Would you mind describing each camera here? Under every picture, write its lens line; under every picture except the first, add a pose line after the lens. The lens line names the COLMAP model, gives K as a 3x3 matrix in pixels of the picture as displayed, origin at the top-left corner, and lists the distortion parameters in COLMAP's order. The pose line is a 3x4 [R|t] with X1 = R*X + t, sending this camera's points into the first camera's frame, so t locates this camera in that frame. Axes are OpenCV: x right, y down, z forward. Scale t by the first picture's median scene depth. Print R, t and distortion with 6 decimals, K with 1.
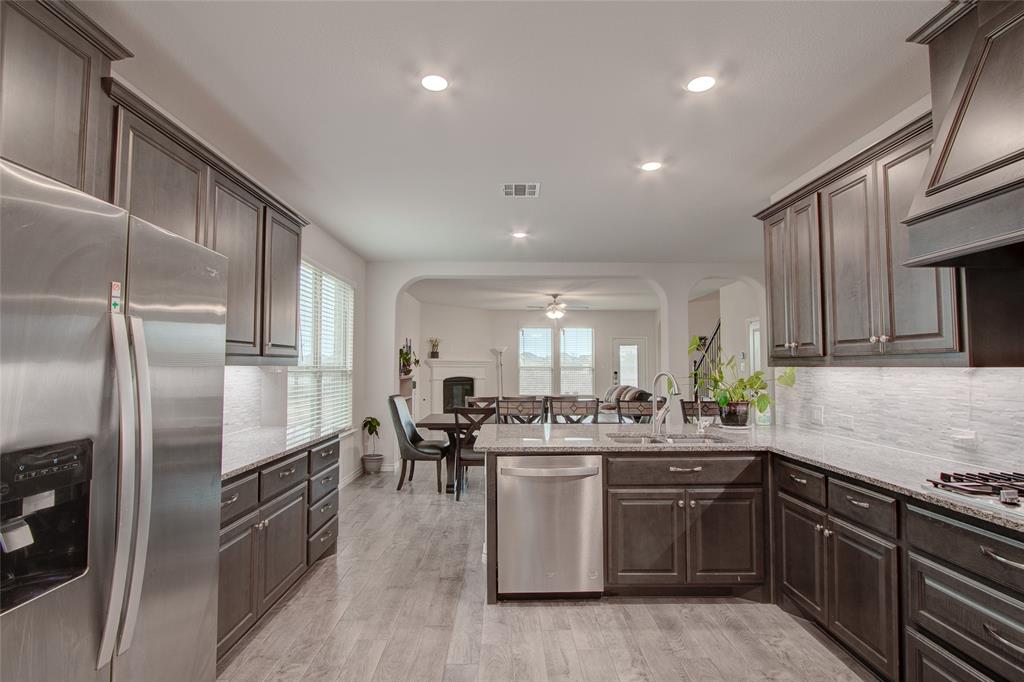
lens RADIAL K [[492.8, 0, 500.5], [0, 492.8, 342.8], [0, 0, 1]] dist [-0.010458, 0.000060]
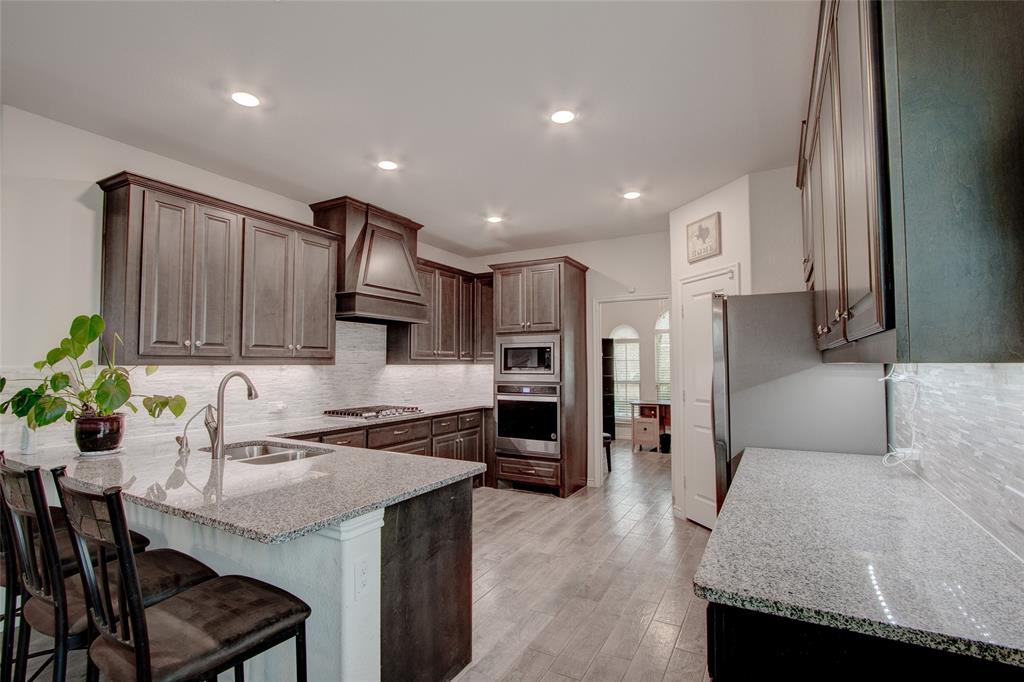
lens RADIAL K [[488.1, 0, 504.2], [0, 488.1, 344.4], [0, 0, 1]] dist [-0.016596, 0.001688]
pose [[-0.873590, 0.022496, 0.486143, -0.489189], [-0.019834, 0.996455, -0.081752, 0.084953], [-0.486259, -0.081060, -0.870047, 1.774357]]
